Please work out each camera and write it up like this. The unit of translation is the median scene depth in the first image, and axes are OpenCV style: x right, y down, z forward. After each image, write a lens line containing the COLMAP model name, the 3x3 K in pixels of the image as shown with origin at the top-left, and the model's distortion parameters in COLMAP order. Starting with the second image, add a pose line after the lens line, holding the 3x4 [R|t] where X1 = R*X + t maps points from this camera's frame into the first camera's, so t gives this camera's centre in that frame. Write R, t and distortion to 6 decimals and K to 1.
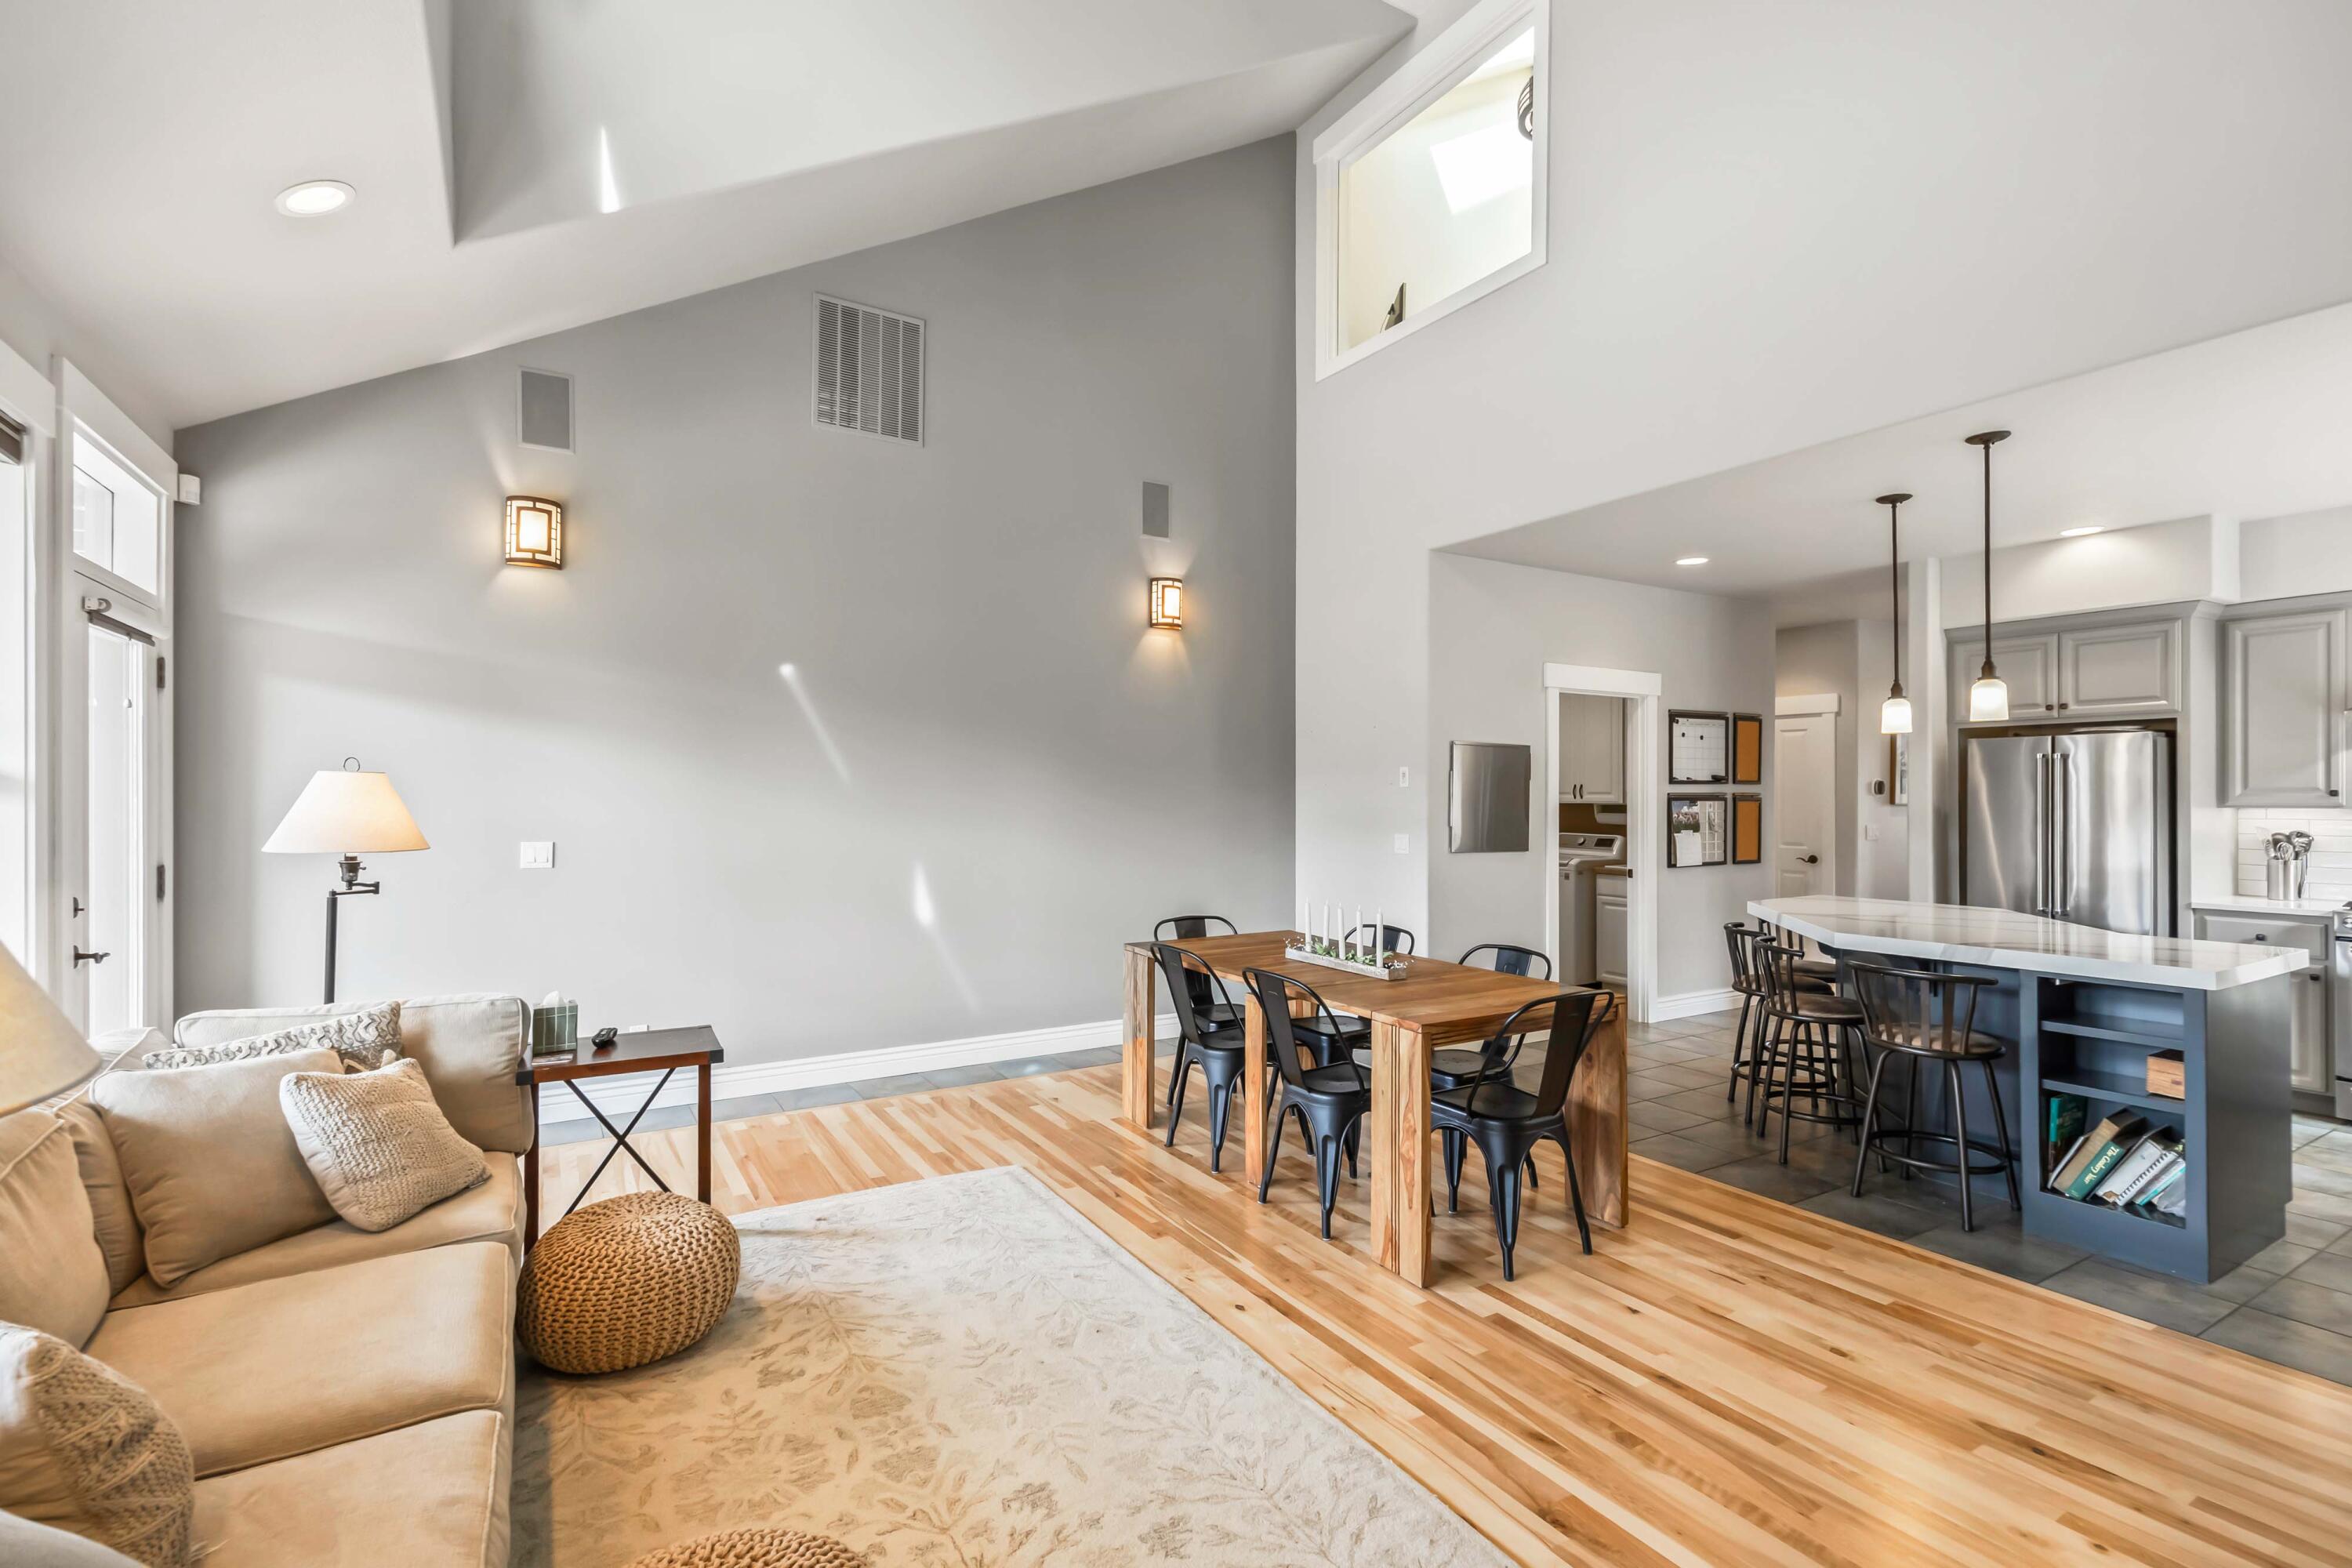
lens RADIAL K [[1077.7, 0, 1176.0], [0, 1077.7, 784.0], [0, 0, 1]] dist [0.015921, -0.000362]
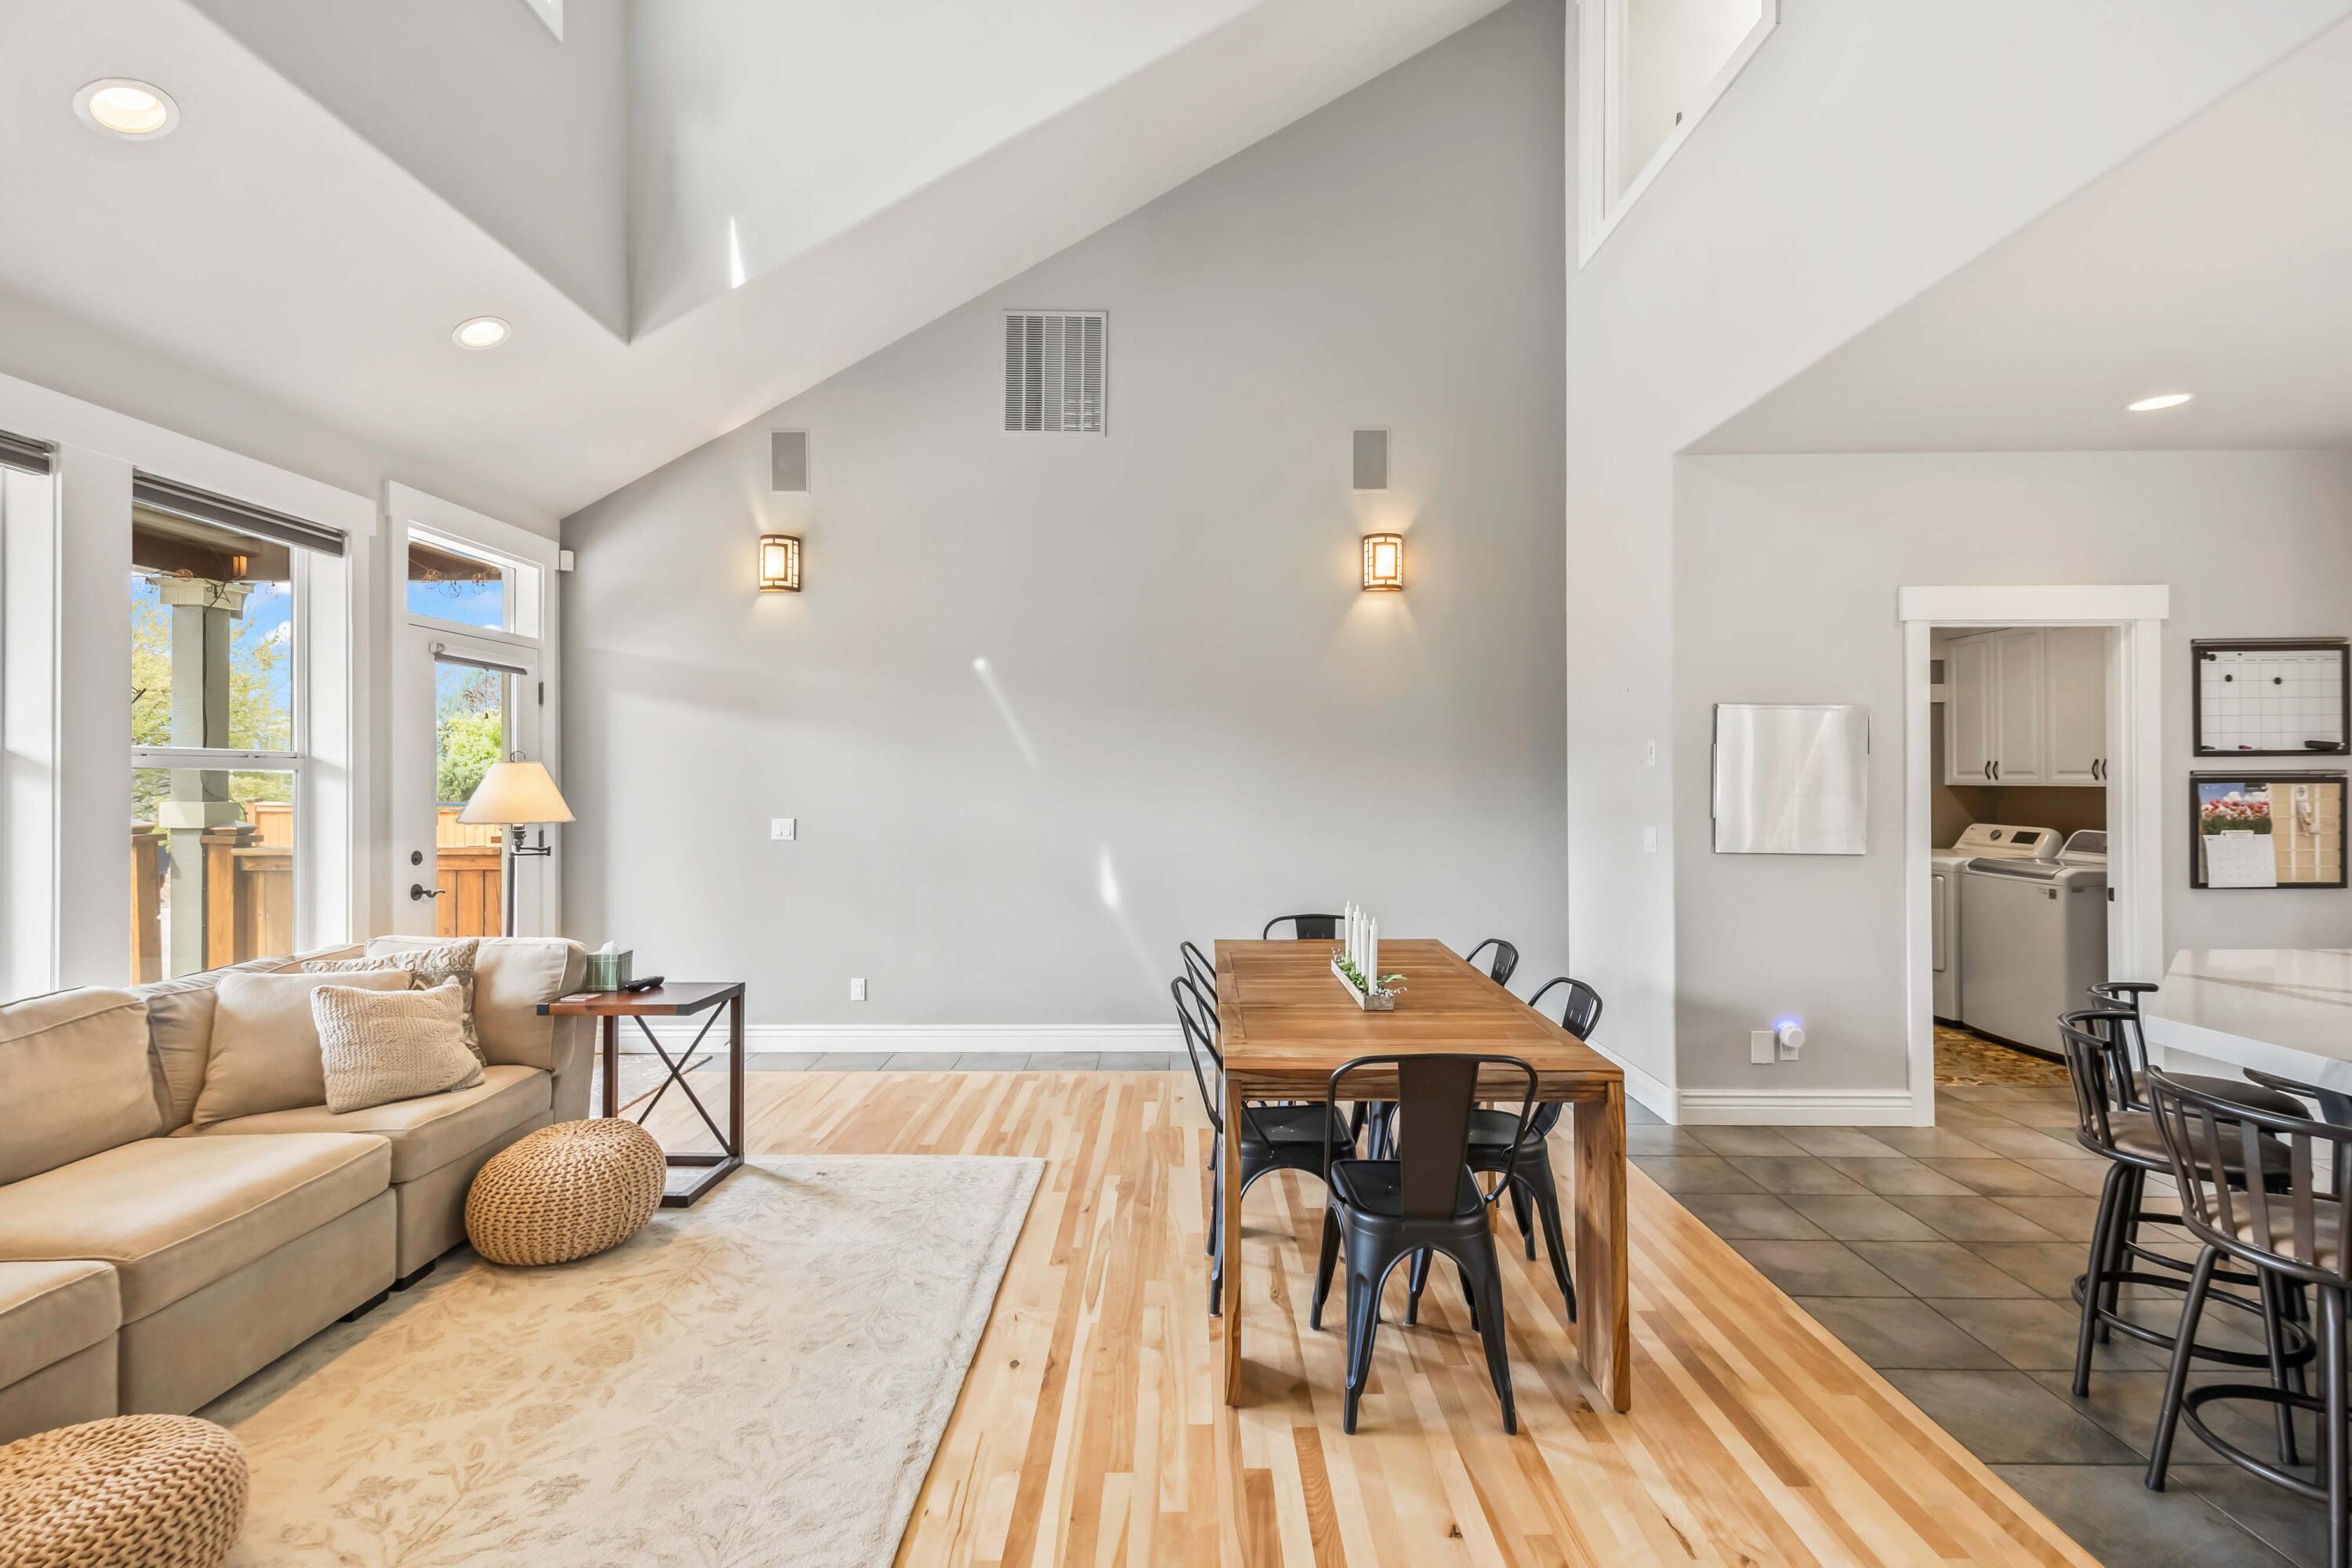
lens RADIAL K [[1058.9, 0, 1167.0], [0, 1058.9, 767.3], [0, 0, 1]] dist [0.013267, -0.000564]
pose [[0.851945, -0.009684, -0.523542, 0.395303], [0.008997, 0.999952, -0.003856, 0.004532], [0.523554, -0.001425, 0.851991, 0.214045]]
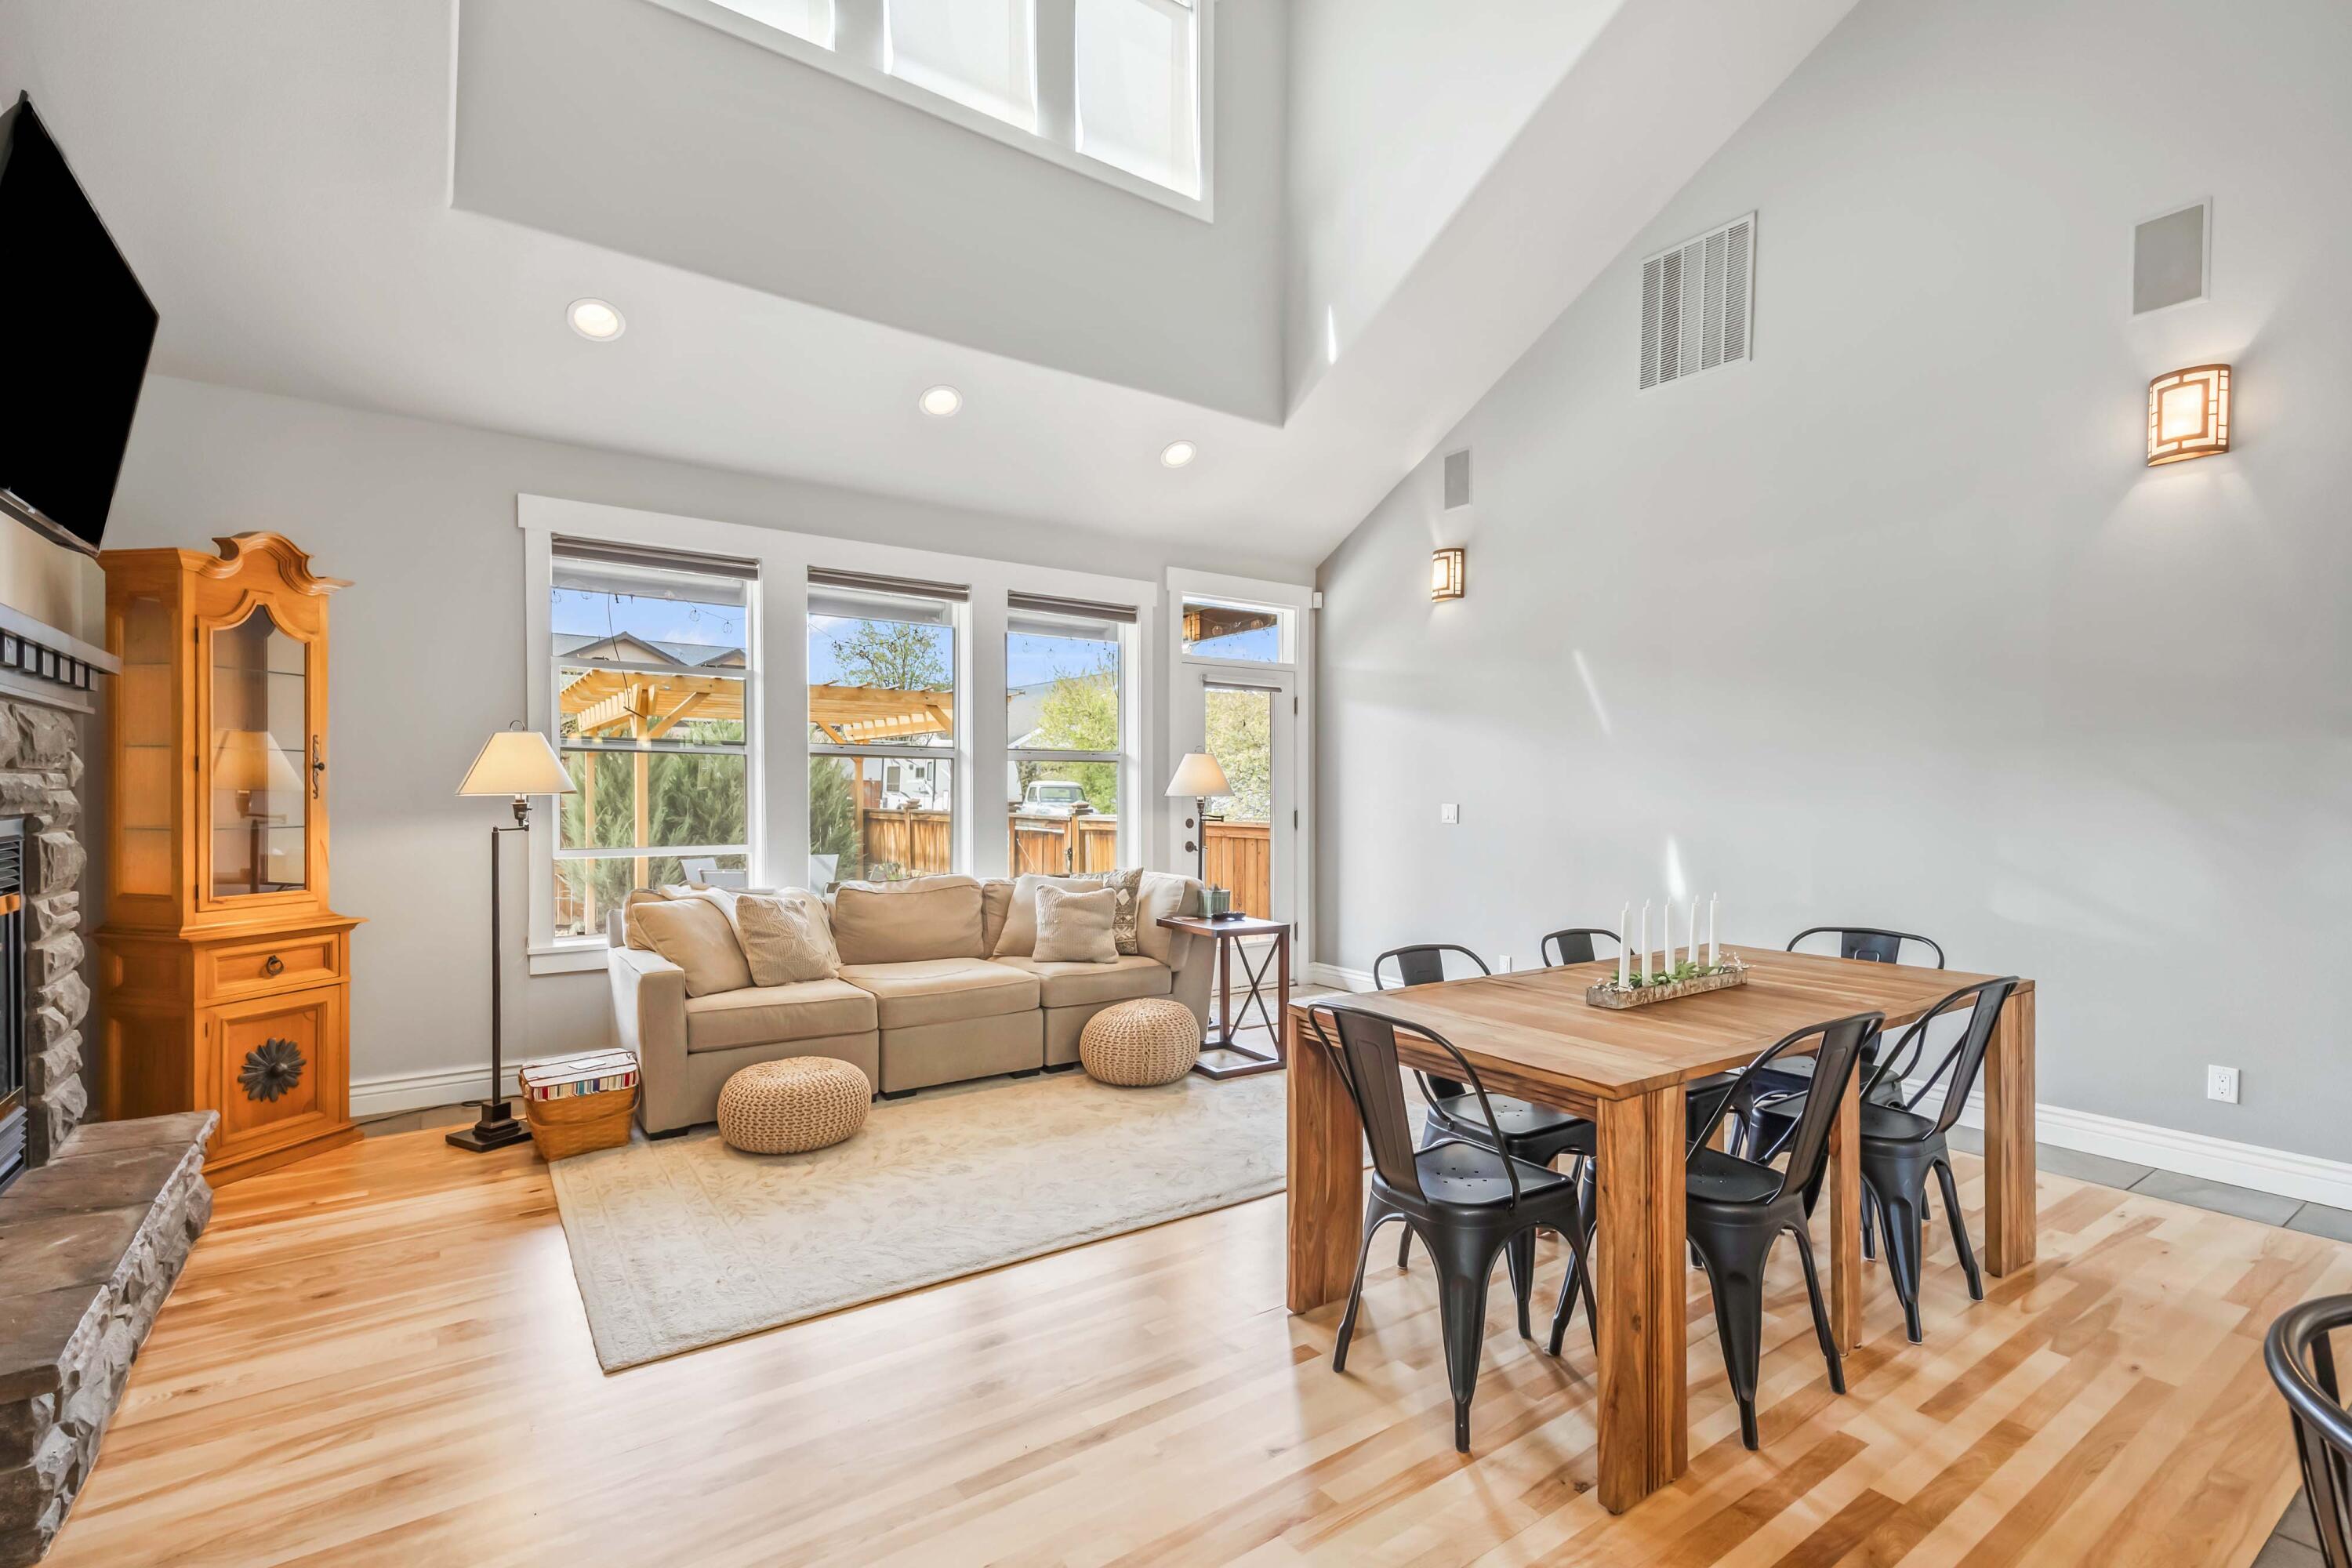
lens RADIAL K [[1058.5, 0, 1181.2], [0, 1058.5, 808.9], [0, 0, 1]] dist [0.017087, 0.000332]
pose [[0.074382, 0.013828, -0.997134, 0.699265], [0.006753, 0.999874, 0.014370, 0.037977], [0.997207, -0.007802, 0.074280, 0.566517]]
